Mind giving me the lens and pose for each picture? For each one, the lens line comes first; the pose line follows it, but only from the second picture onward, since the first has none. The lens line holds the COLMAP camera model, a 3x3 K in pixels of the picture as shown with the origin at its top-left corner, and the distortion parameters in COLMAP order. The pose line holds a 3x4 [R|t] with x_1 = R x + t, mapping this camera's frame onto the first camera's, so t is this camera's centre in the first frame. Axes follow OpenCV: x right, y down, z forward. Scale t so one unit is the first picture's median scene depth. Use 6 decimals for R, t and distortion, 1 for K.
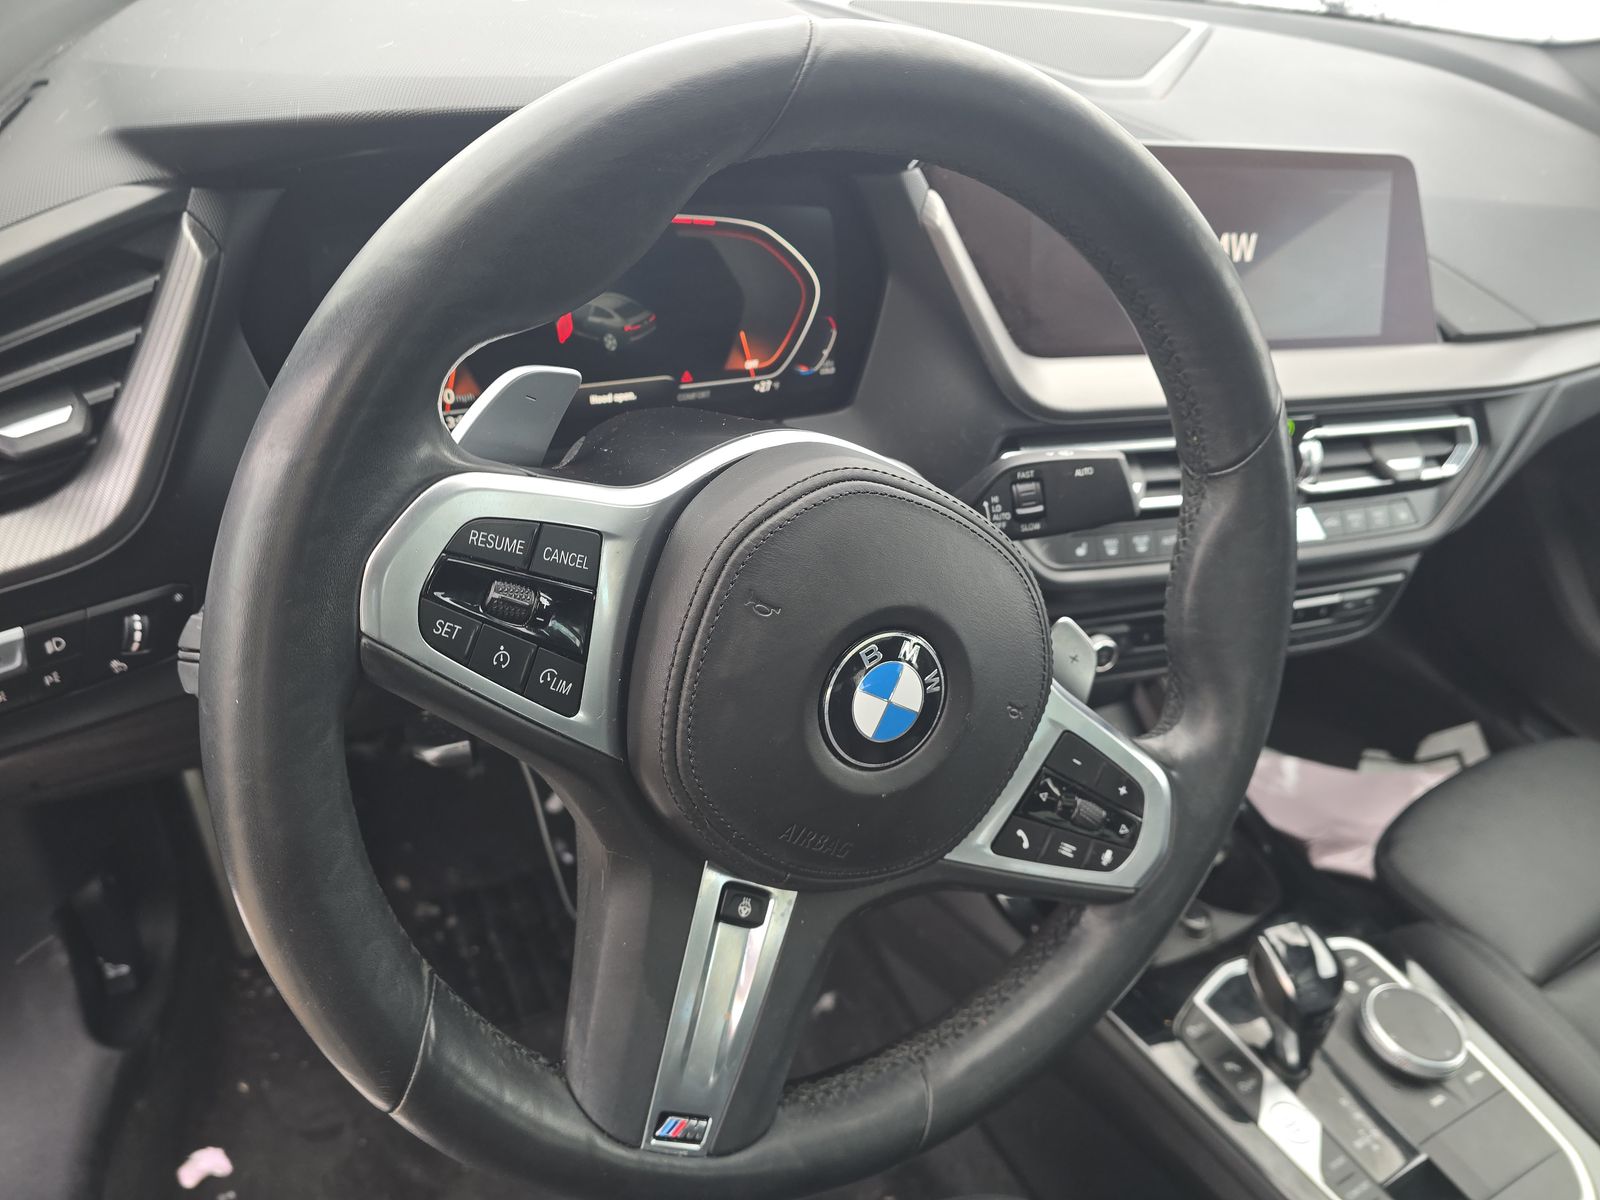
lens RADIAL K [[1074.6, 0, 800.0], [0, 1074.6, 600.0], [0, 0, 1]] dist [0.051905, -0.086673]
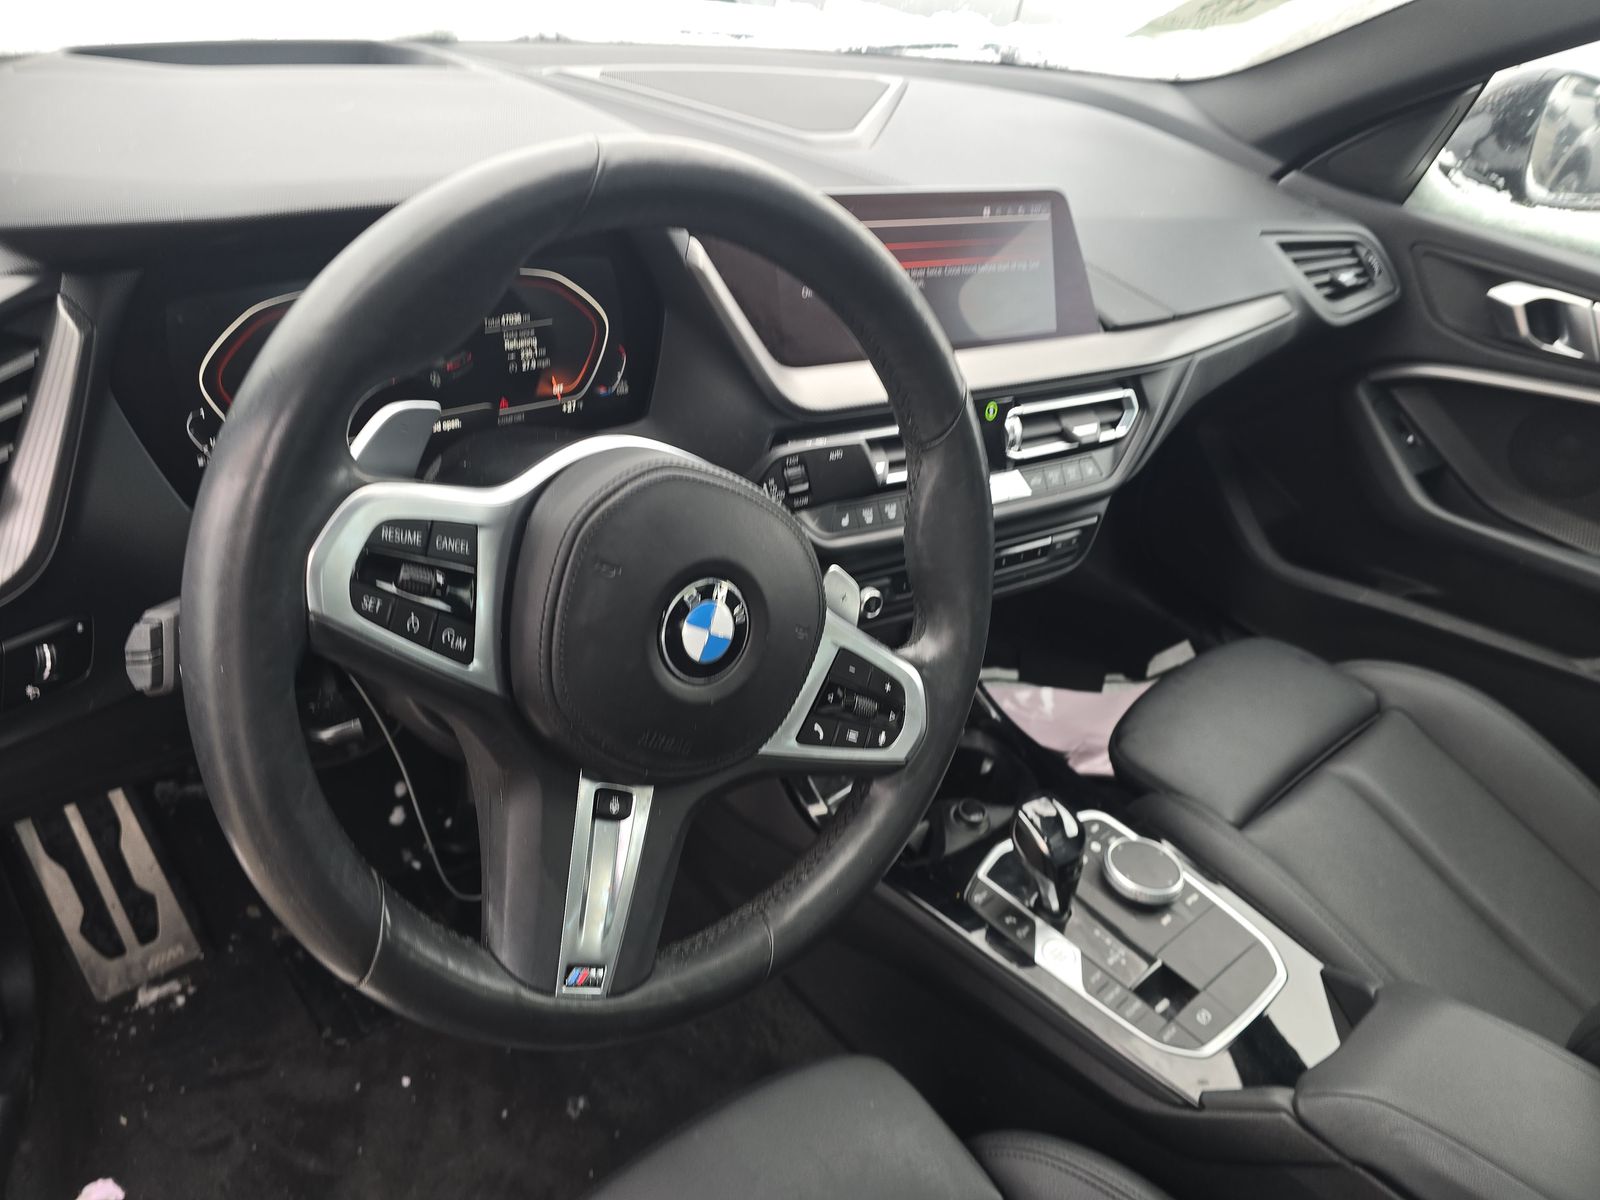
lens RADIAL K [[1059.9, 0, 803.2], [0, 1059.9, 588.1], [0, 0, 1]] dist [0.048454, -0.048638]
pose [[0.975781, -0.109993, 0.189085, -0.034657], [0.113746, 0.993468, -0.009077, 0.051161], [-0.186851, 0.030365, 0.981919, -0.250371]]
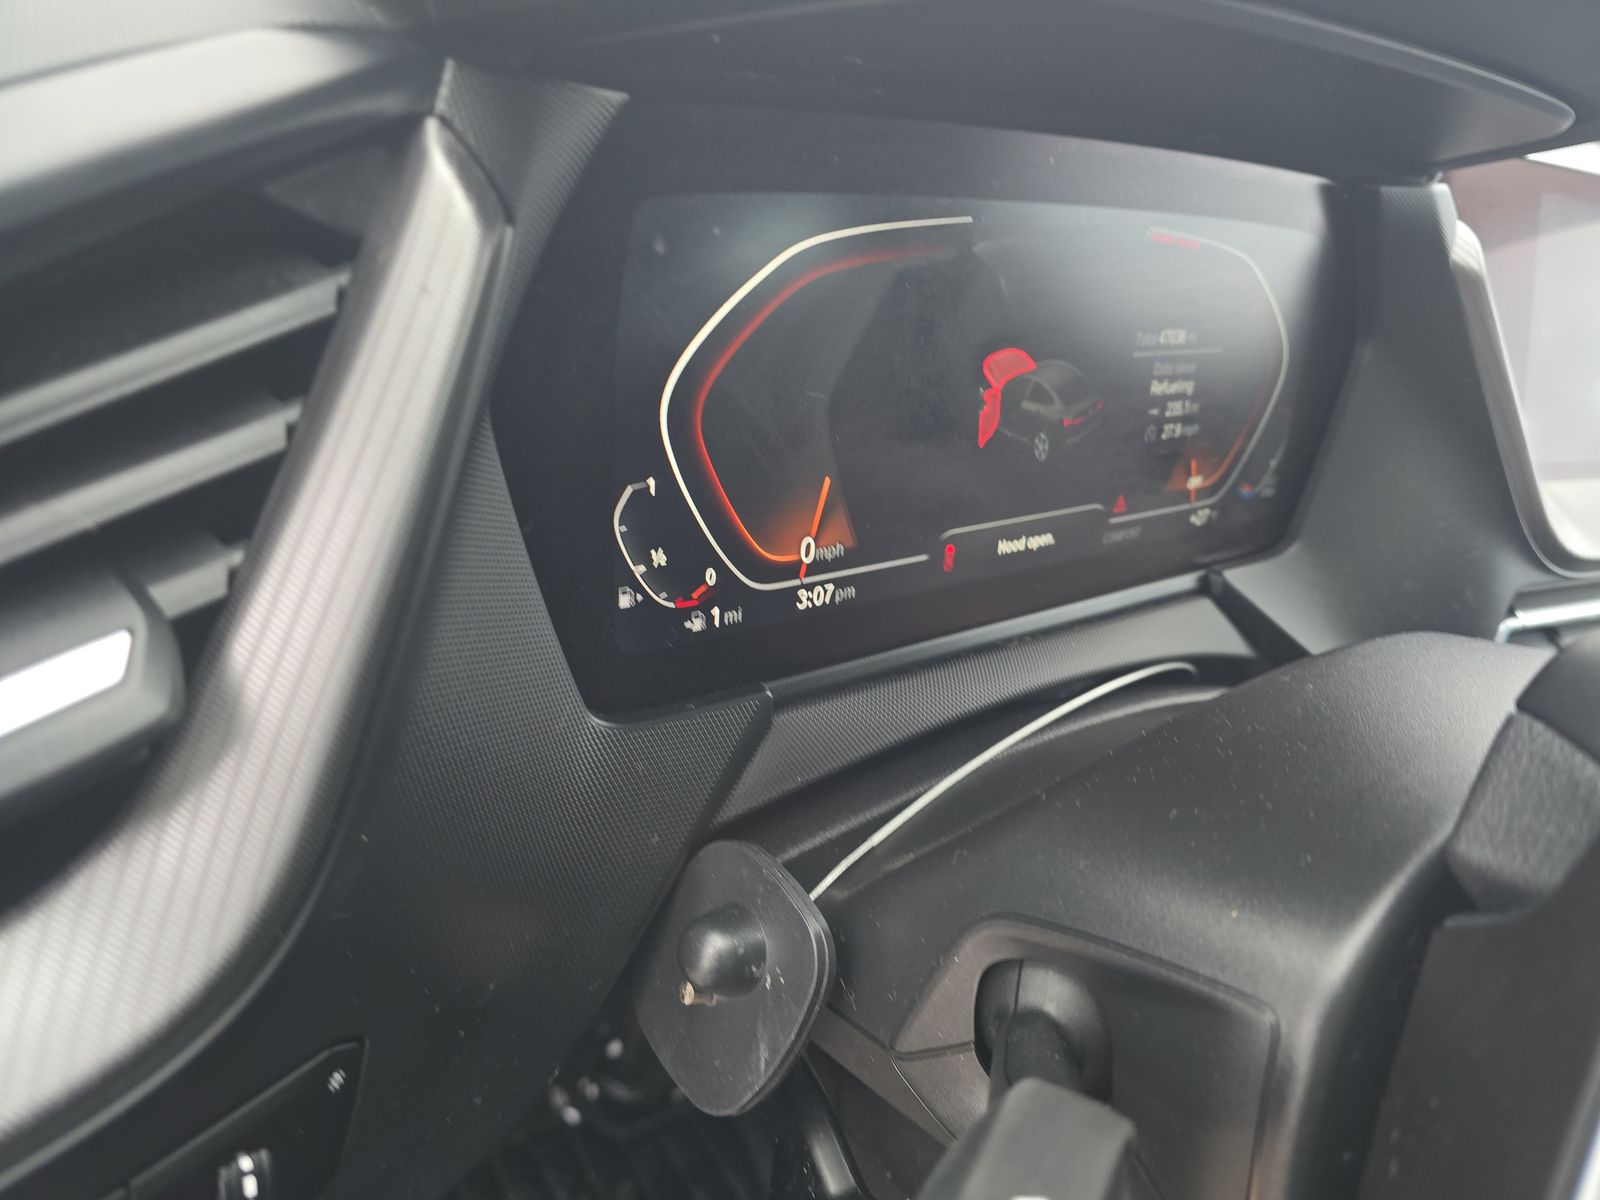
lens RADIAL K [[1082.7, 0, 778.7], [0, 1082.7, 601.5], [0, 0, 1]] dist [0.031963, -0.026202]
pose [[0.988412, 0.000652, 0.151791, -0.451023], [0.009284, 0.997859, -0.064742, -0.141511], [-0.151508, 0.065401, 0.986290, 0.540261]]
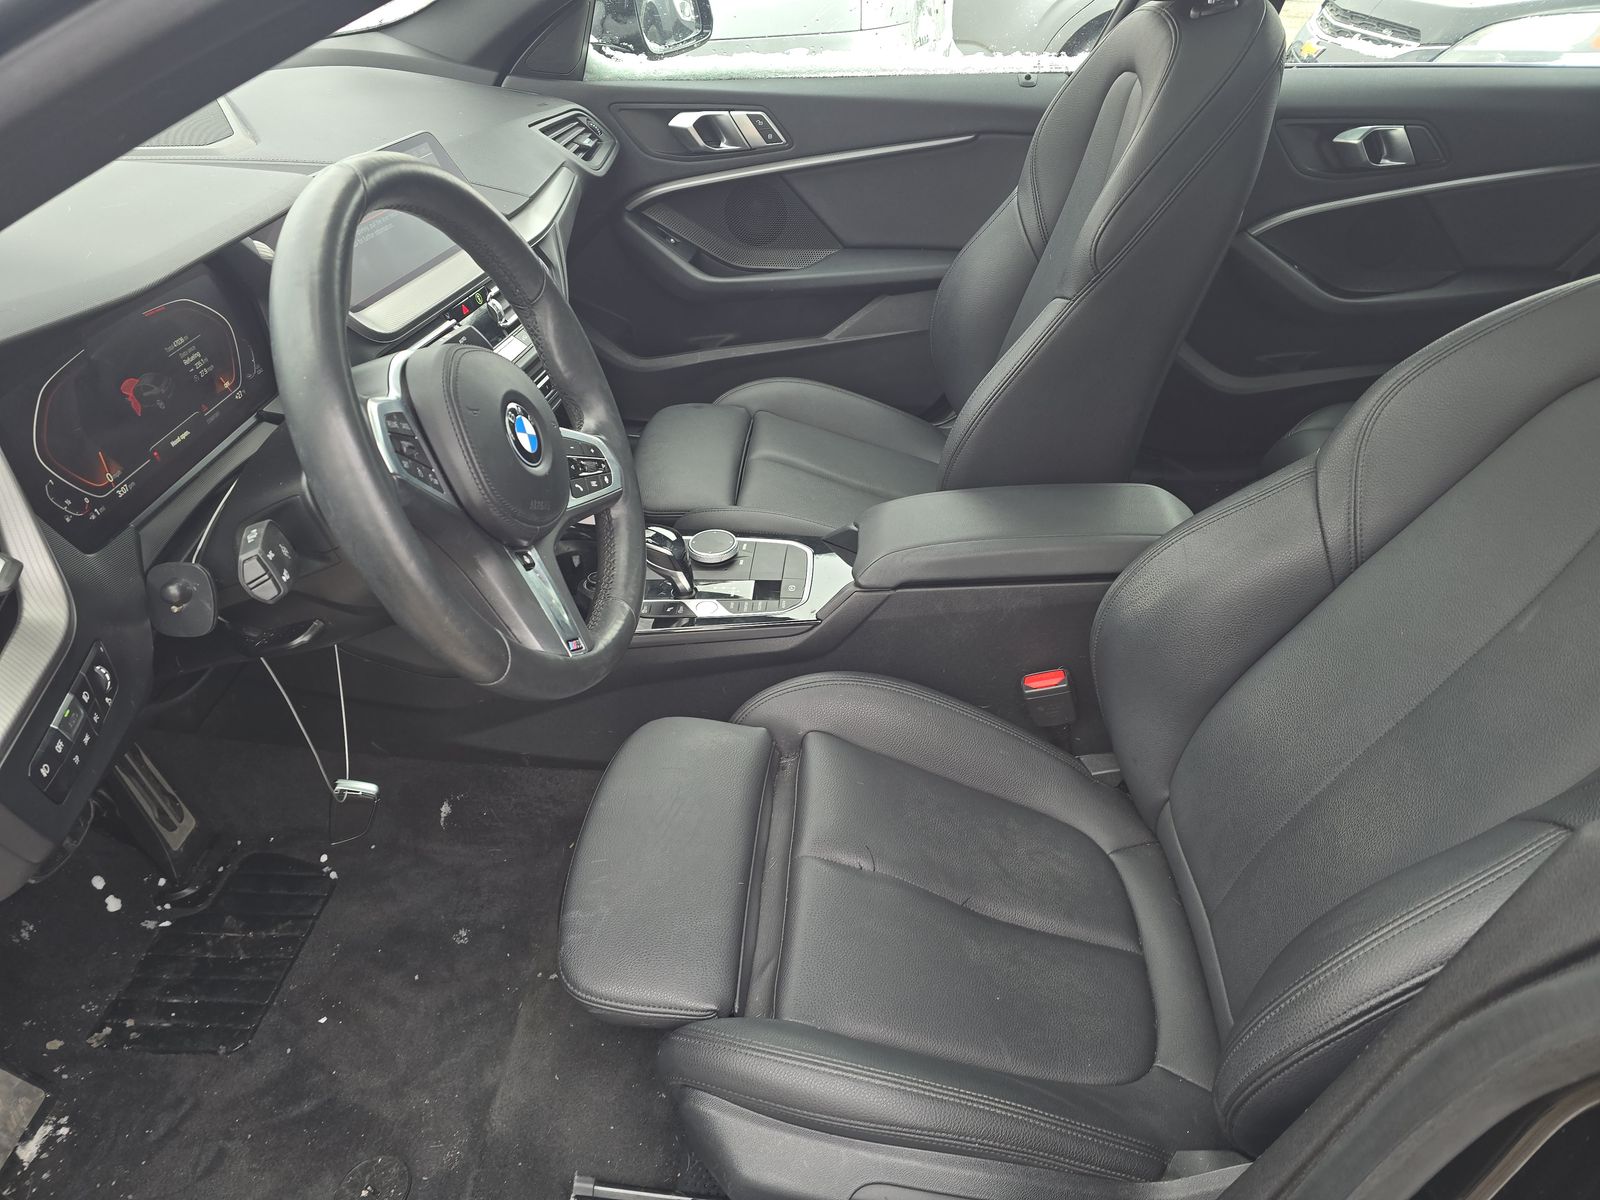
lens RADIAL K [[1059.9, 0, 803.2], [0, 1059.9, 588.1], [0, 0, 1]] dist [0.048454, -0.048638]
pose [[0.515935, -0.564242, 0.644547, -0.932114], [0.538760, 0.798713, 0.267944, 0.052259], [-0.665994, 0.209015, 0.716076, -0.685565]]
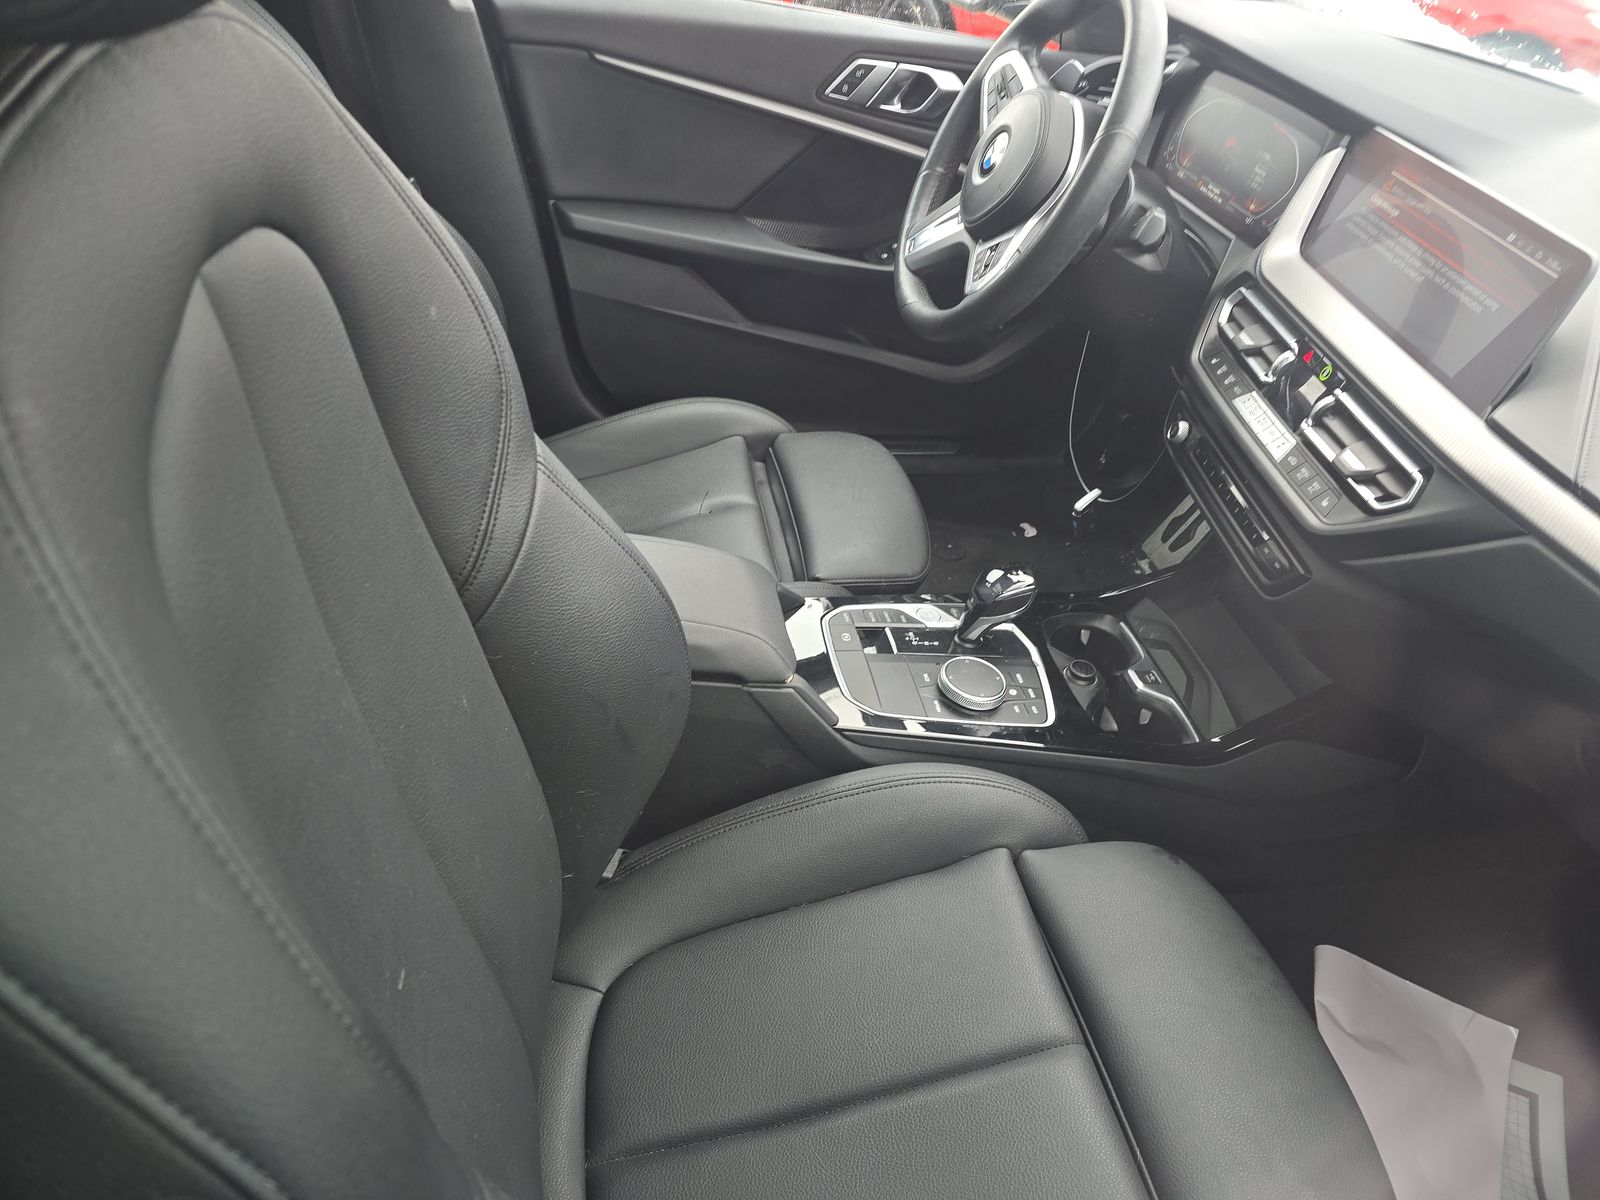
lens RADIAL K [[1082.7, 0, 778.7], [0, 1082.7, 601.5], [0, 0, 1]] dist [0.031963, -0.026202]
pose [[-0.303002, 0.445323, -0.842542, 2.758725], [-0.687095, 0.510552, 0.516950, -0.352937], [0.660371, 0.735543, 0.151282, 0.802255]]
